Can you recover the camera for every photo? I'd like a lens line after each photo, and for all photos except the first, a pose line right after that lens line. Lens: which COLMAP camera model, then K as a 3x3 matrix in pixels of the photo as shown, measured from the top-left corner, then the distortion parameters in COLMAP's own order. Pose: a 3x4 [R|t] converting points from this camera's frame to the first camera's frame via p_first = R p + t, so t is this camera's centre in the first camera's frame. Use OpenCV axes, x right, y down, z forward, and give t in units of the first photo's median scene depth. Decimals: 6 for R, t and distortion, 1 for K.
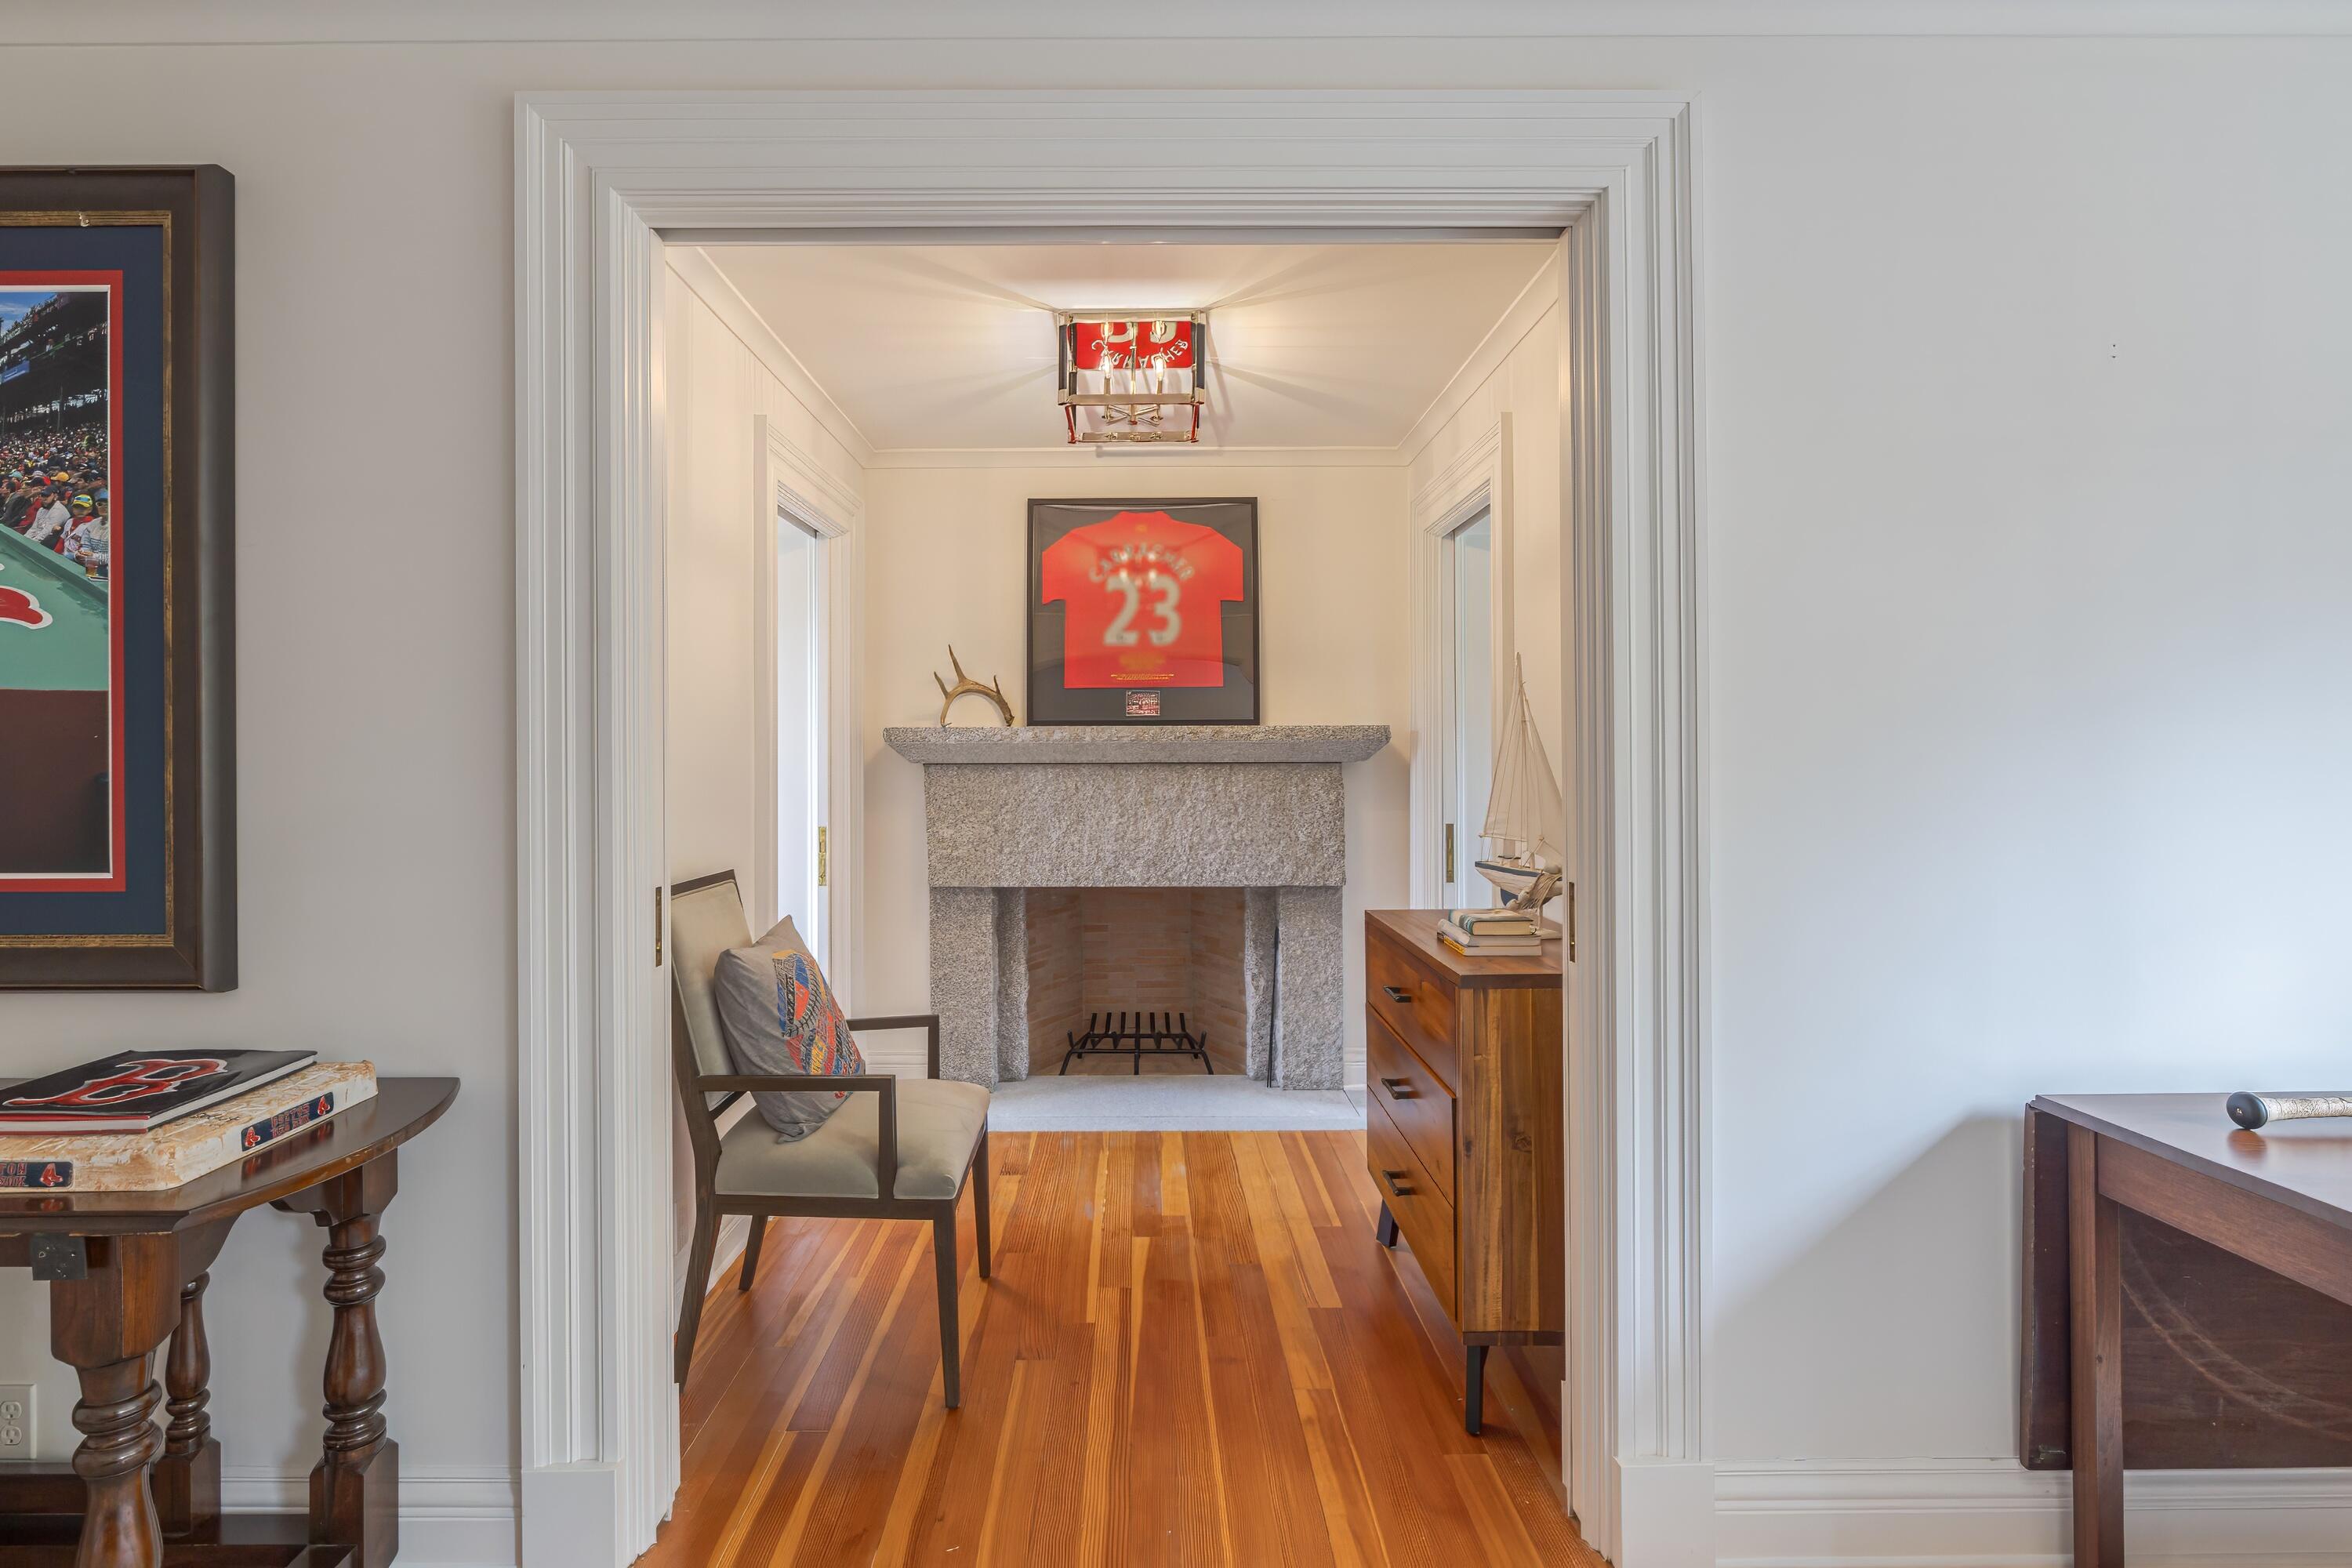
lens RADIAL K [[1168.4, 0, 1130.9], [0, 1168.4, 754.9], [0, 0, 1]] dist [-0.003529, 0.001123]
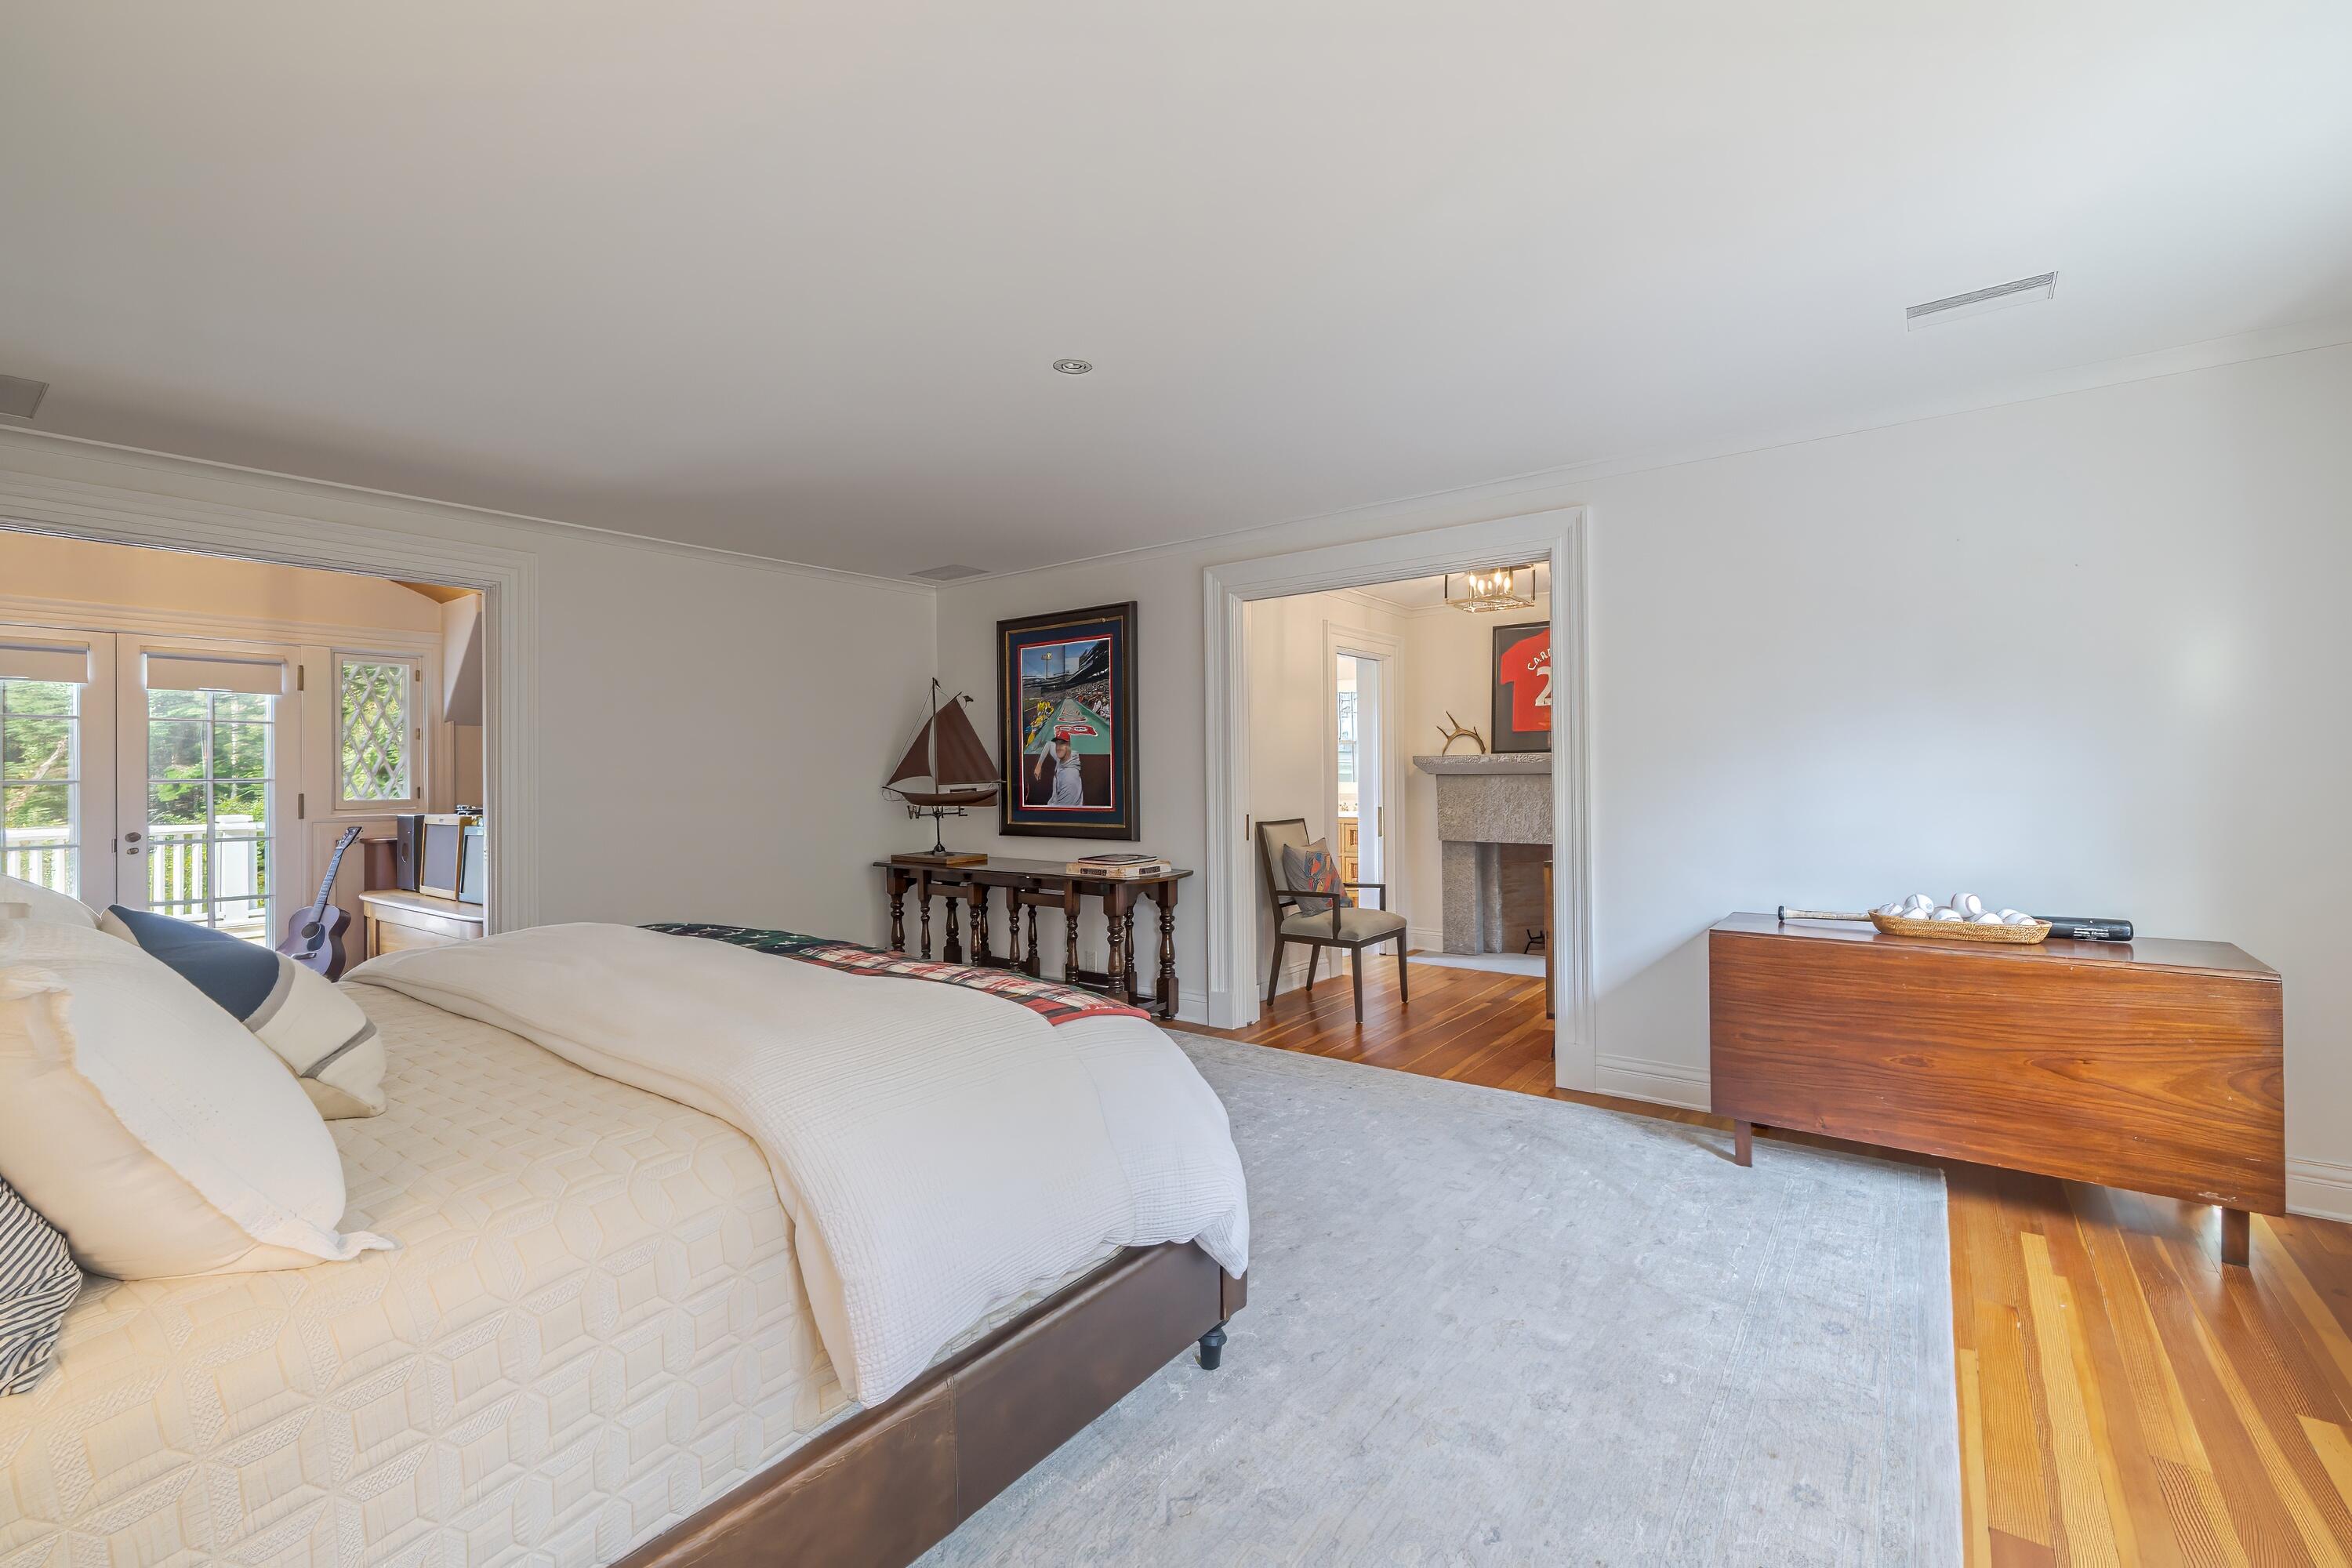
lens RADIAL K [[1012.7, 0, 1174.7], [0, 1012.7, 777.1], [0, 0, 1]] dist [-0.000231, -0.000037]
pose [[0.801624, -0.004010, -0.597814, 0.863743], [0.008062, 0.999959, 0.004103, 0.002466], [0.597774, -0.008109, 0.801624, -1.042498]]
